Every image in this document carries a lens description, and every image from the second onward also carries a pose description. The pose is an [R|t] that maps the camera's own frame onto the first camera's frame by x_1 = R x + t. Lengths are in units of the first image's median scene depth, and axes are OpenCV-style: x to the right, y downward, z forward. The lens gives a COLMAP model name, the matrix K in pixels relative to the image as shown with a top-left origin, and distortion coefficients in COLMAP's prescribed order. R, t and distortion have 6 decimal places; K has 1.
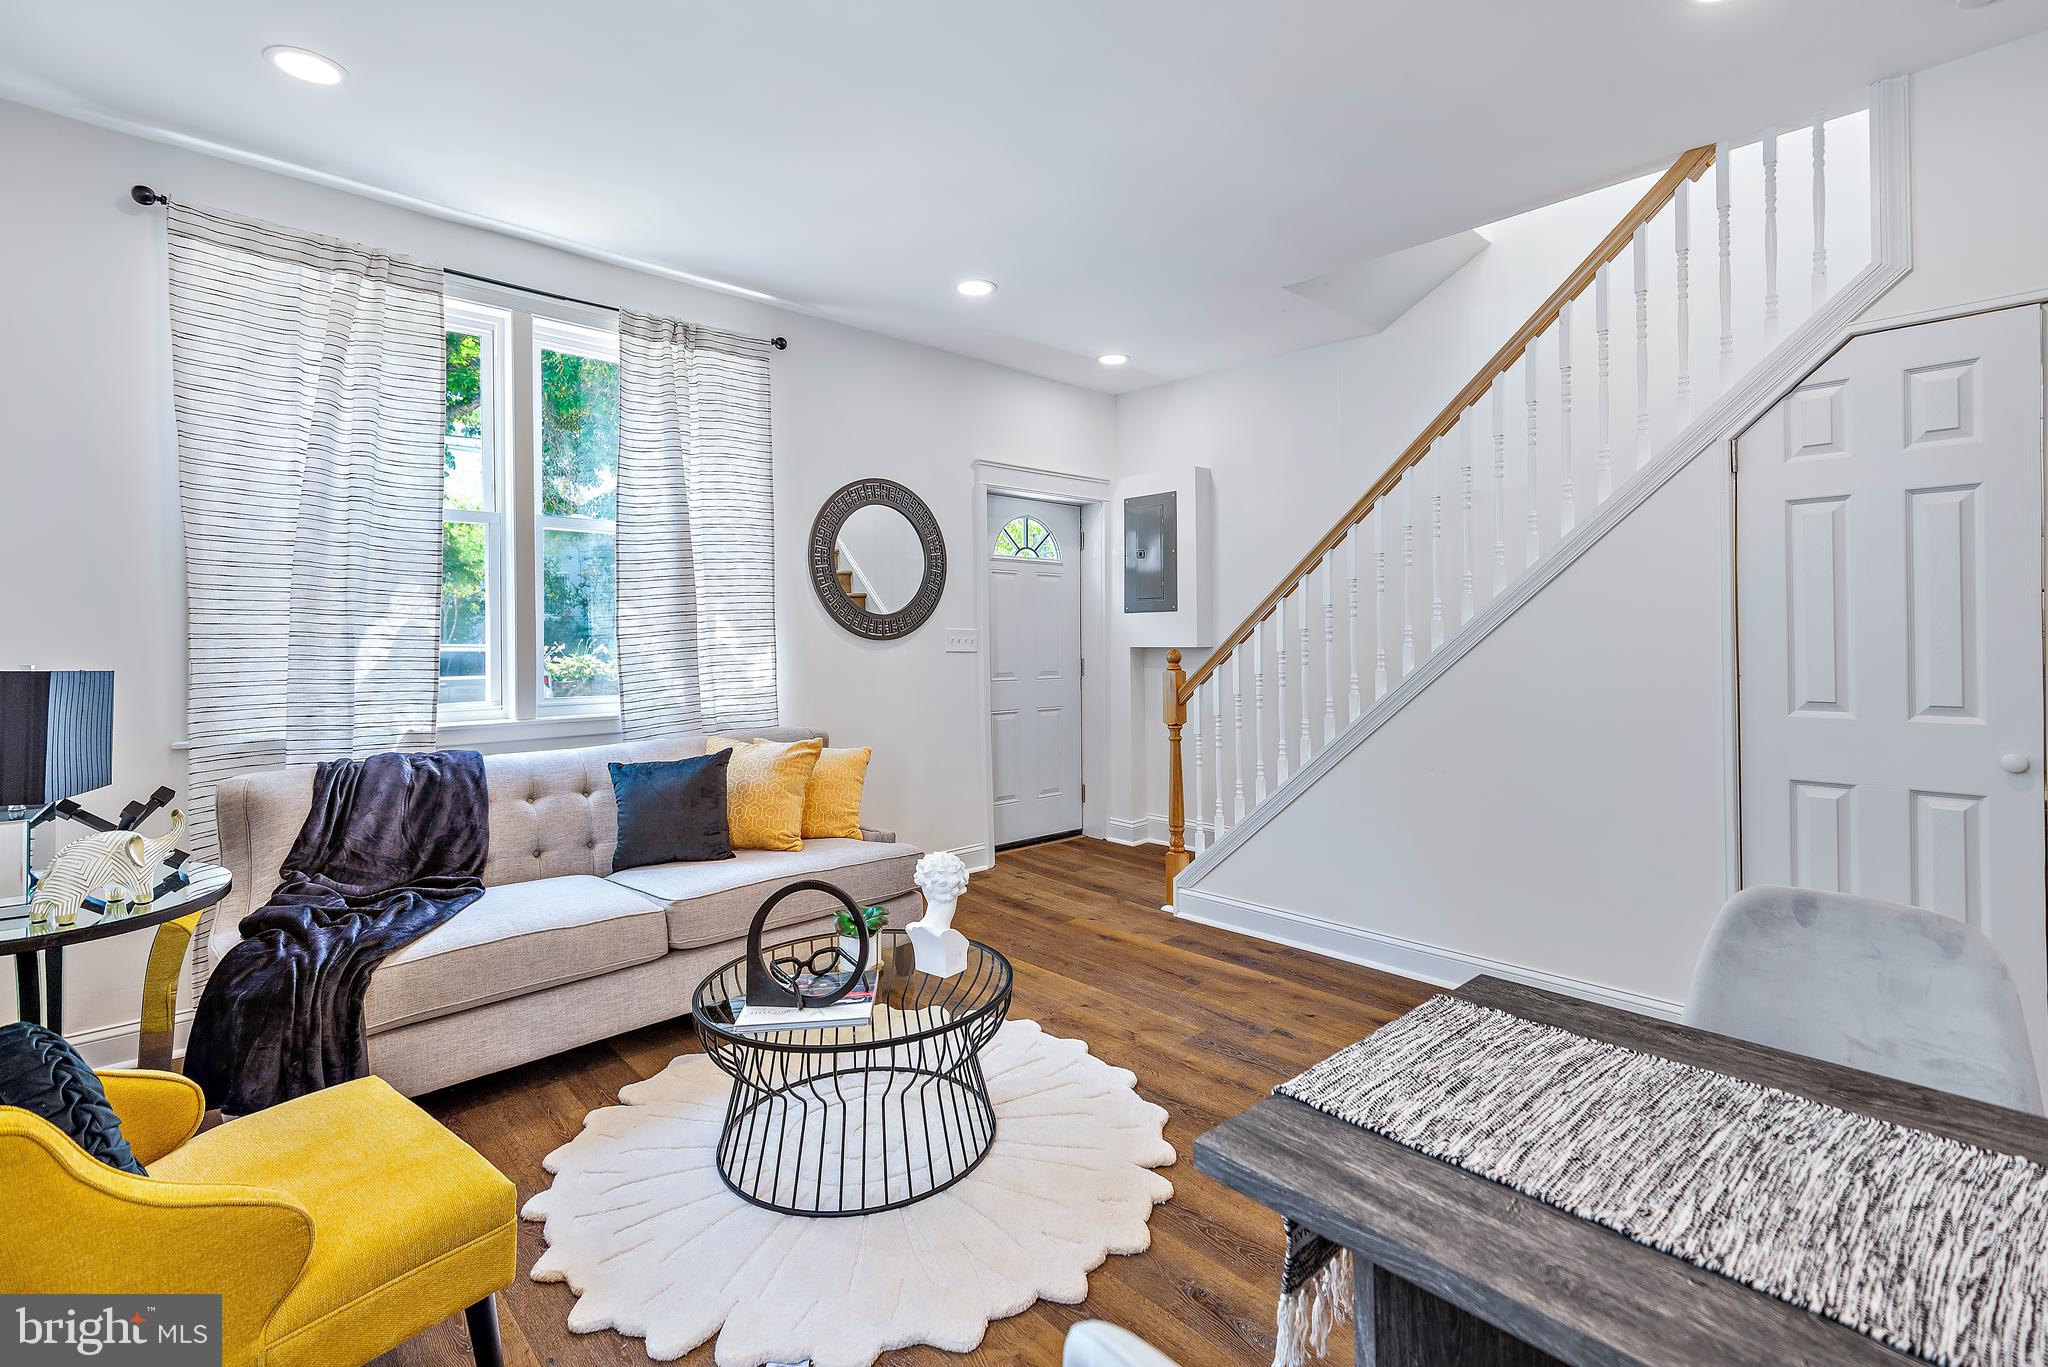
lens RADIAL K [[936.8, 0, 1027.7], [0, 936.8, 629.6], [0, 0, 1]] dist [0.025560, -0.011424]
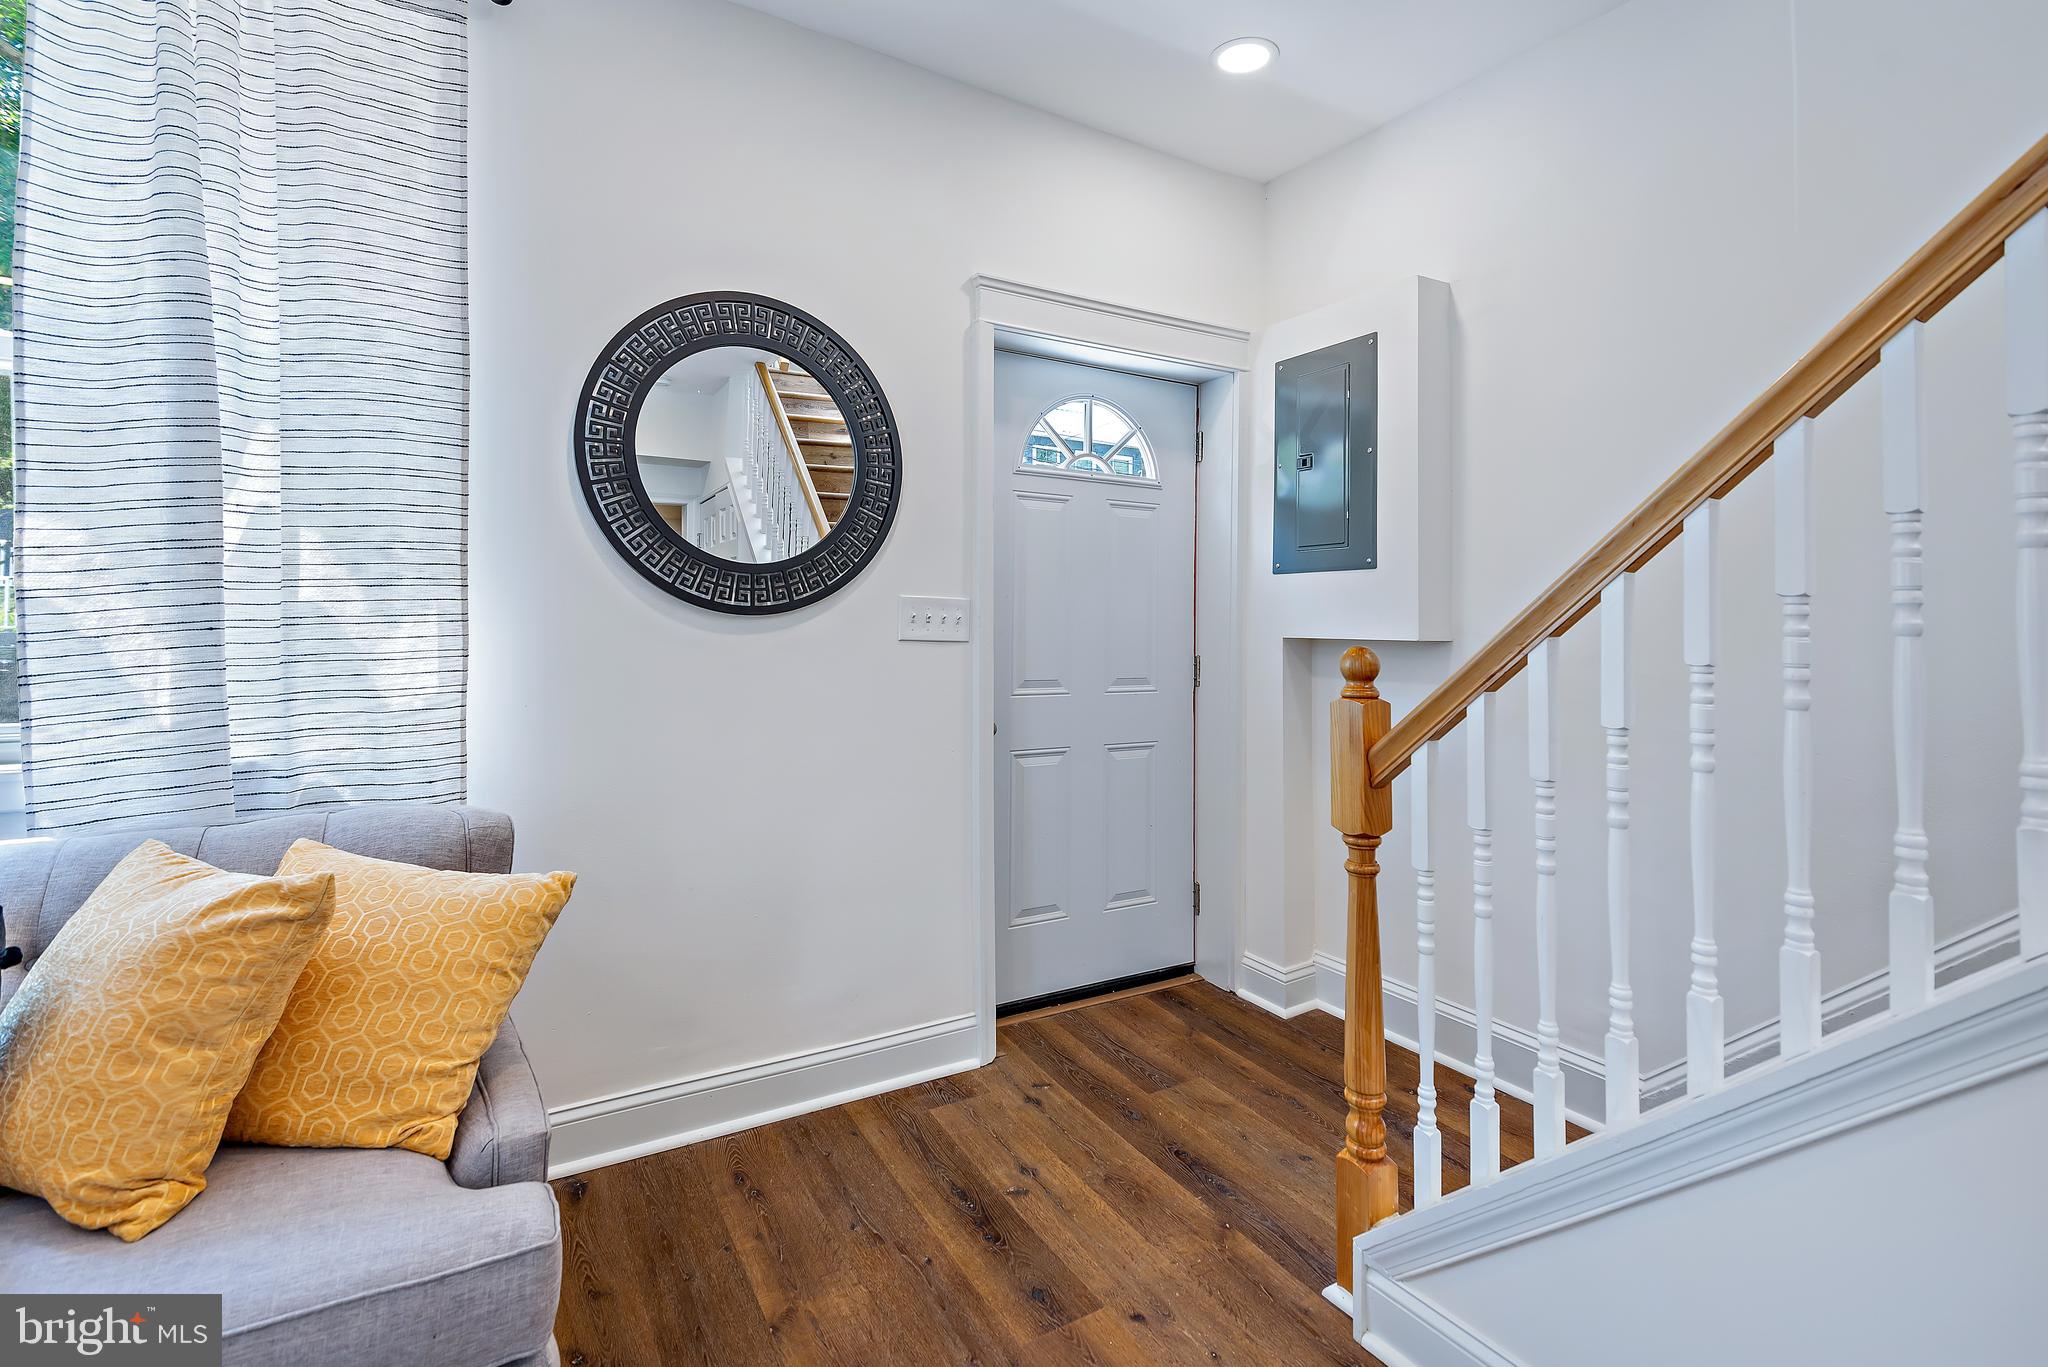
lens RADIAL K [[936.8, 0, 1016.1], [0, 936.8, 601.4], [0, 0, 1]] dist [0.025560, -0.011424]
pose [[0.976248, 0.011153, -0.216370, 0.107741], [-0.014505, 0.999798, -0.013909, 0.010123], [0.216172, 0.016717, 0.976212, 0.625089]]
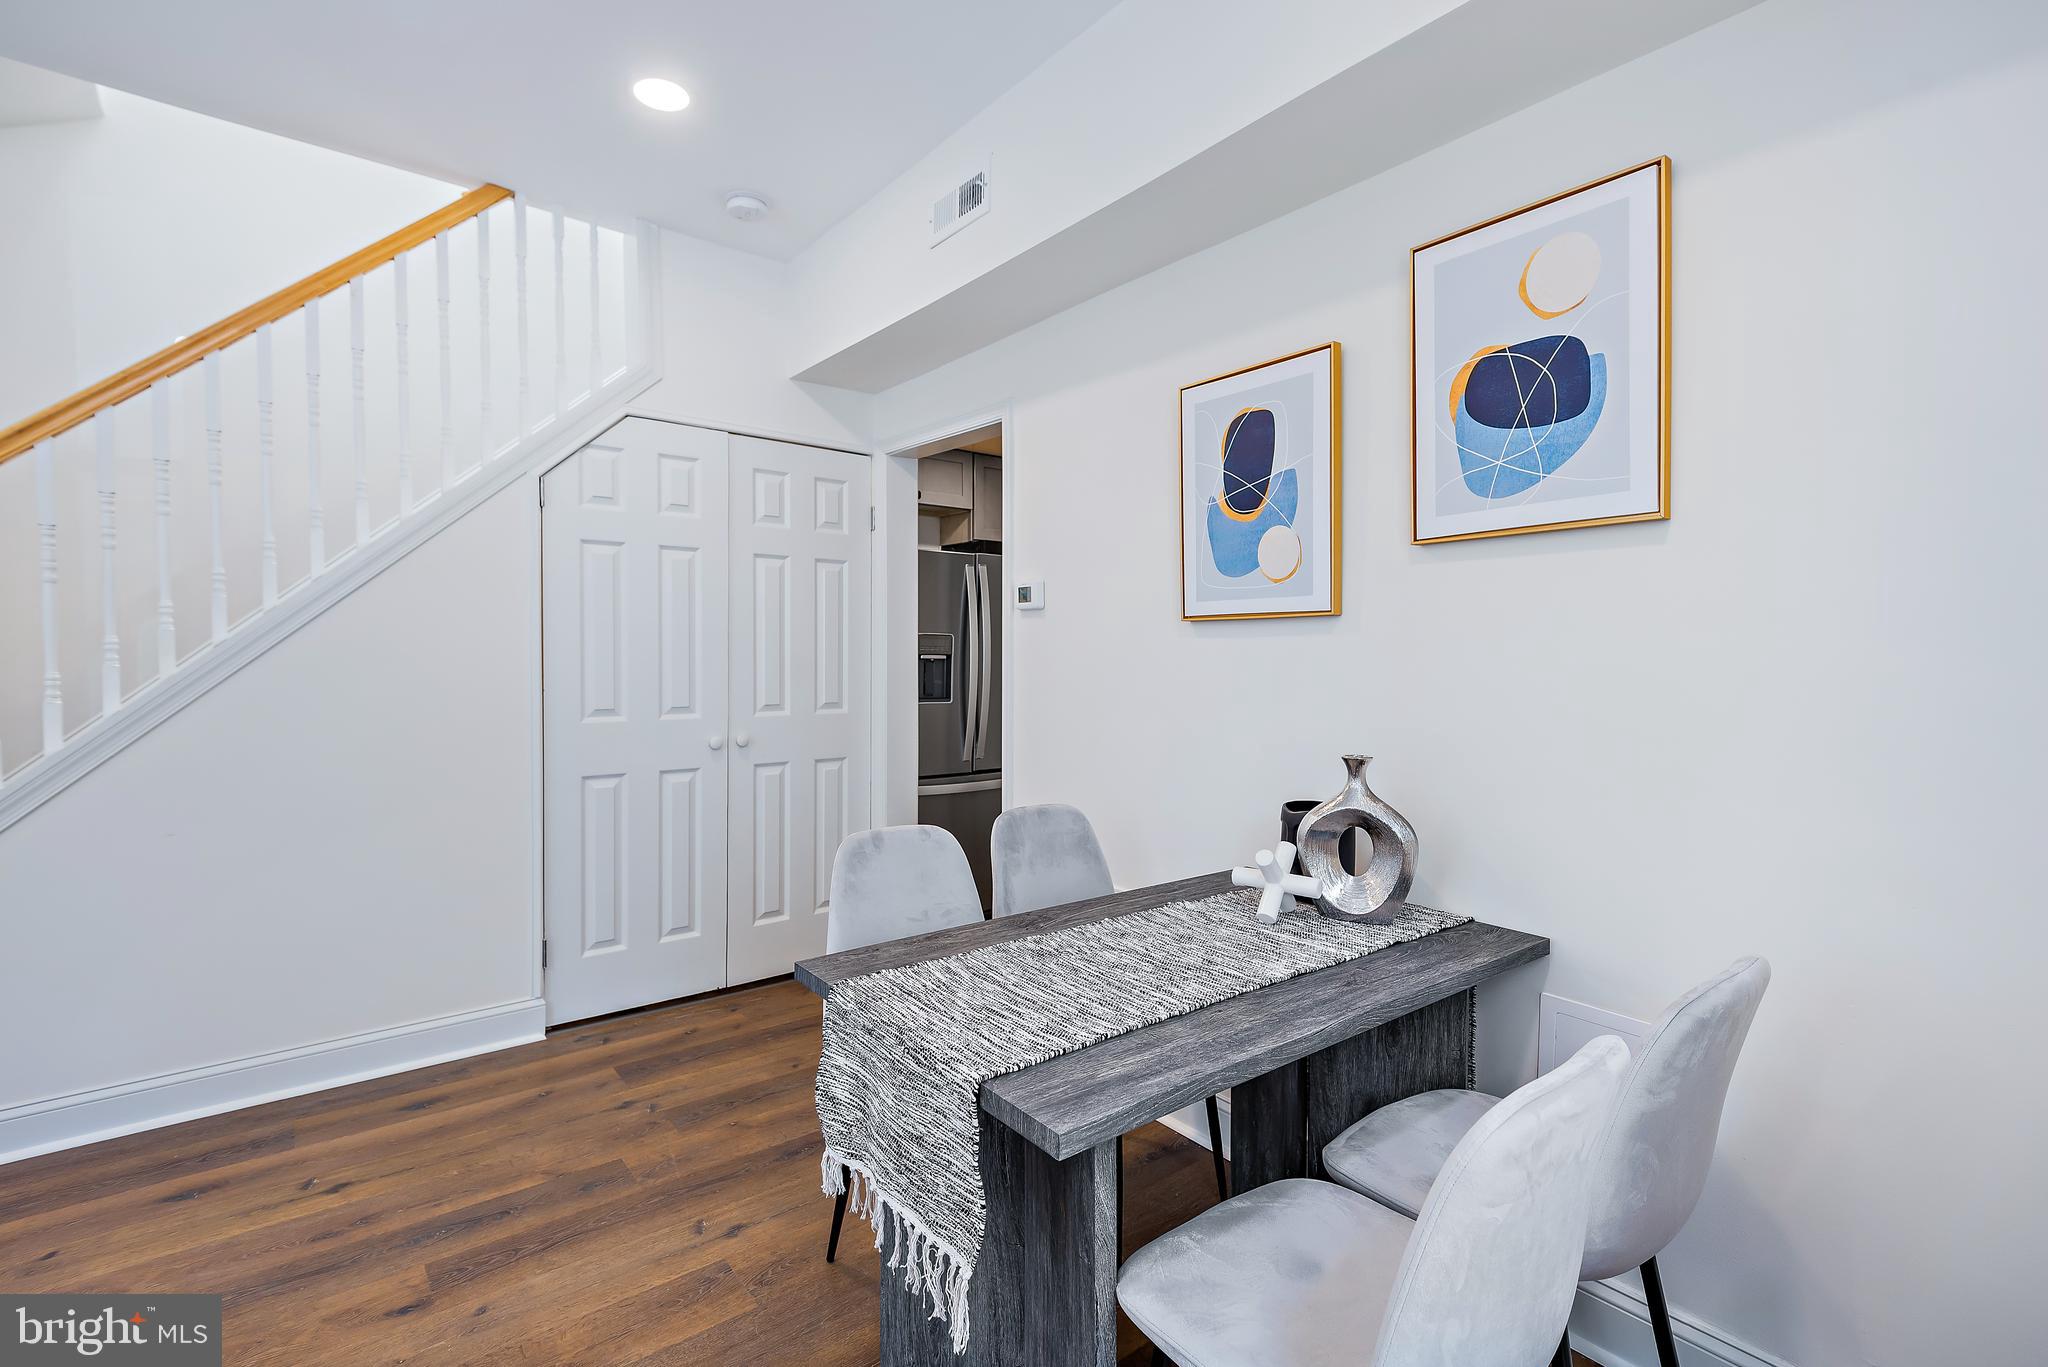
lens RADIAL K [[936.8, 0, 1030.5], [0, 936.8, 683.3], [0, 0, 1]] dist [0.025560, -0.011424]
pose [[0.068050, -0.022440, 0.997430, -0.217870], [-0.013740, 0.999631, 0.023427, 0.004718], [-0.997587, -0.015299, 0.067717, 0.247248]]
